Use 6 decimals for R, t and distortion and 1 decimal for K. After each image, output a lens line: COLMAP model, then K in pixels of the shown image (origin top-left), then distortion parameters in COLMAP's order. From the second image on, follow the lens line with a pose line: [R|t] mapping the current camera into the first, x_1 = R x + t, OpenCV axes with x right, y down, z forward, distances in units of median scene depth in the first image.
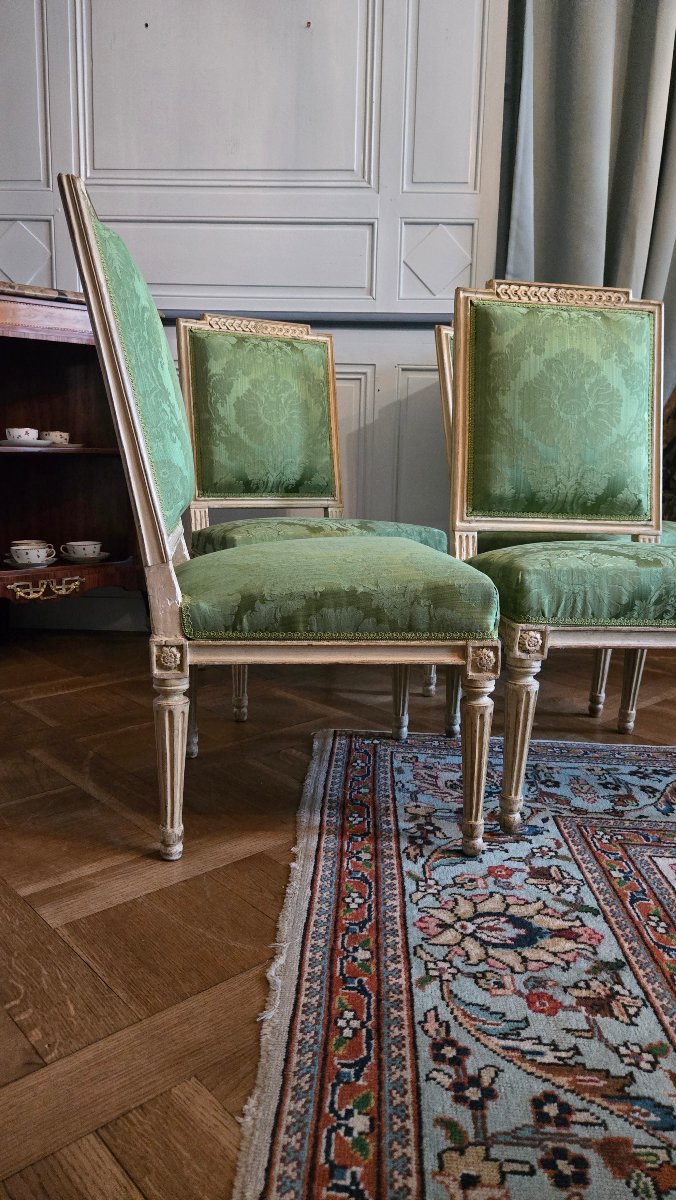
lens RADIAL K [[819.5, 0, 335.3], [0, 819.5, 596.8], [0, 0, 1]] dist [0.051793, -0.050346]
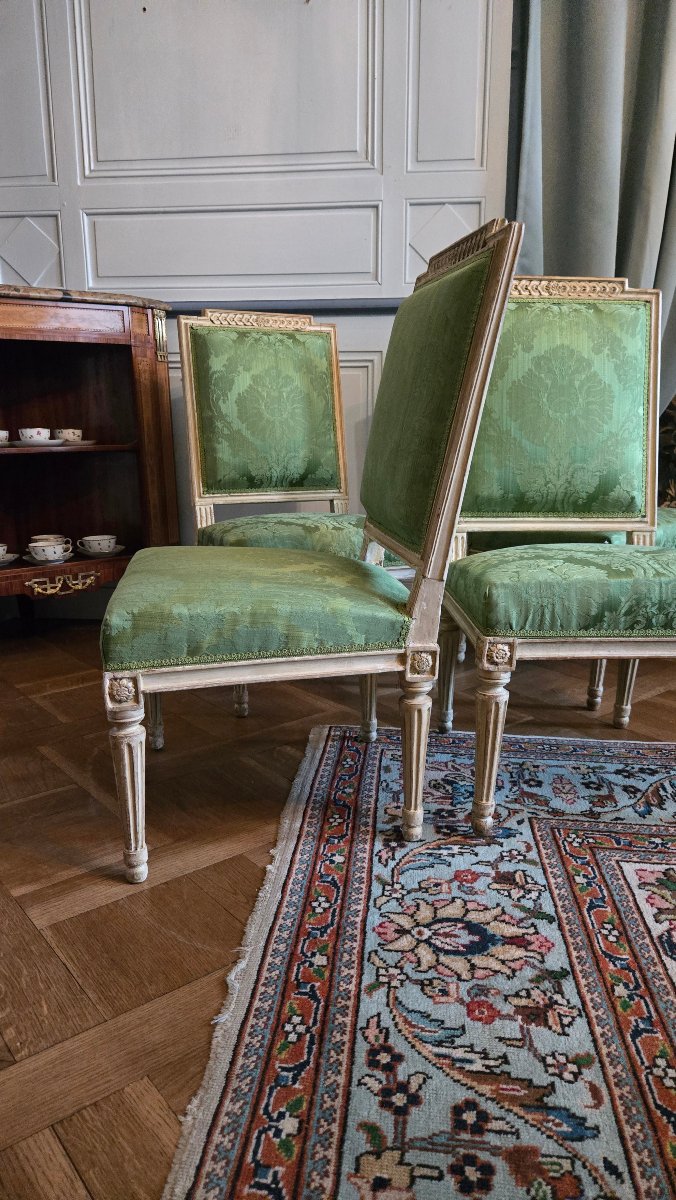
lens RADIAL K [[819.5, 0, 329.9], [0, 819.5, 612.2], [0, 0, 1]] dist [0.051793, -0.050346]
pose [[0.997858, -0.010127, -0.064632, 0.087130], [0.014127, 0.997992, 0.061742, -0.057753], [0.063877, -0.062523, 0.995997, -0.022480]]
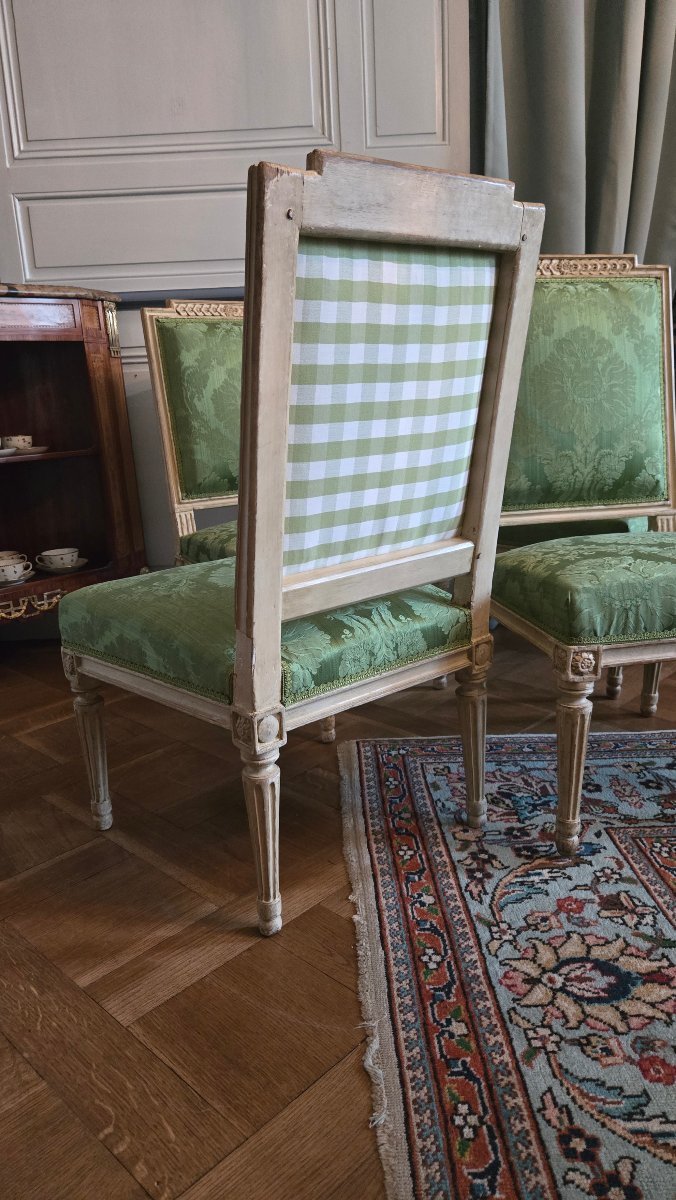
lens RADIAL K [[819.5, 0, 321.8], [0, 819.5, 603.7], [0, 0, 1]] dist [0.051793, -0.050346]
pose [[0.995755, -0.082424, 0.040974, -0.088890], [0.078974, 0.993688, 0.079672, -0.104474], [-0.047283, -0.076098, 0.995979, 0.065244]]
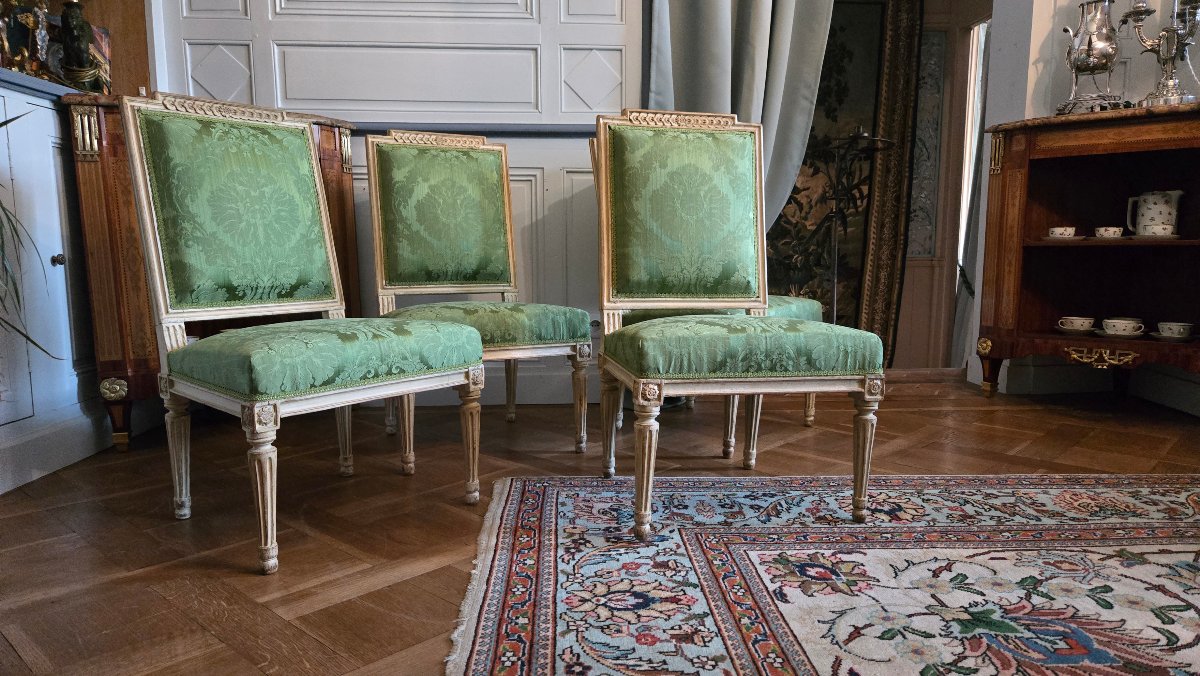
lens RADIAL K [[819.5, 0, 609.0], [0, 819.5, 350.5], [0, 0, 1]] dist [0.051793, -0.050346]
pose [[0.995195, -0.033880, 0.091864, 0.047954], [0.036588, 0.998939, -0.027954, 0.019795], [-0.090820, 0.031181, 0.995379, -0.285862]]
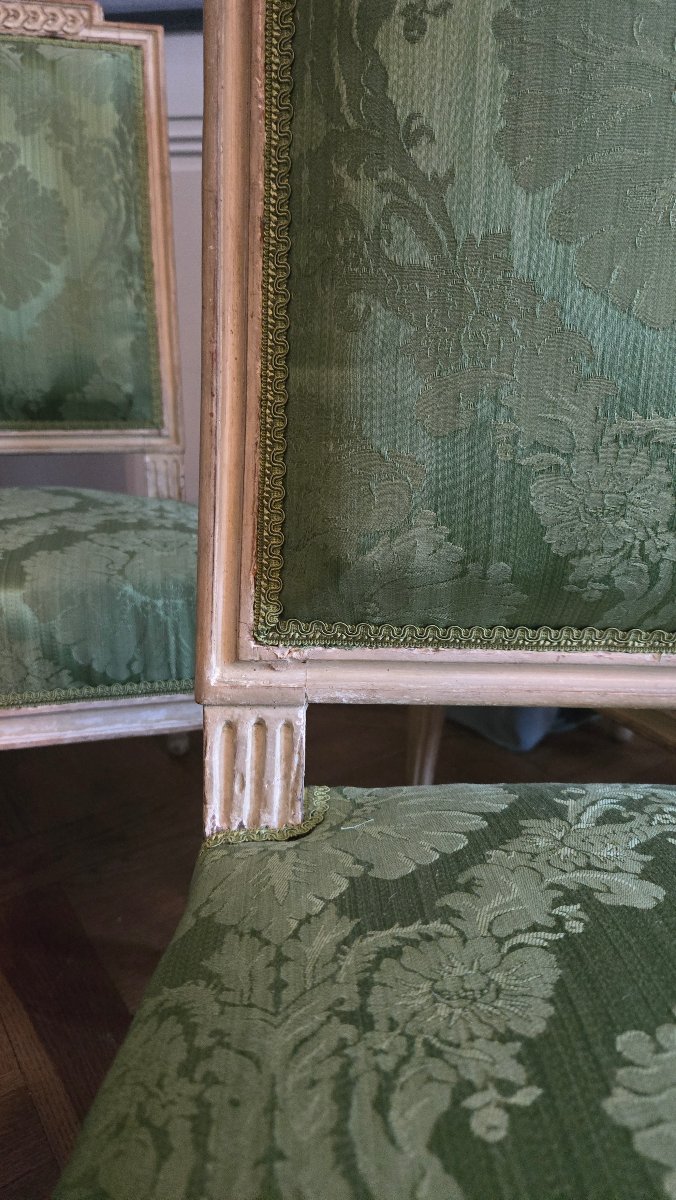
lens RADIAL K [[819.5, 0, 336.4], [0, 819.5, 587.6], [0, 0, 1]] dist [0.051793, -0.050346]
pose [[0.991291, 0.036517, -0.126529, 0.261570], [-0.016703, 0.987891, 0.154251, -0.184899], [0.130629, -0.150794, 0.979897, 0.969295]]
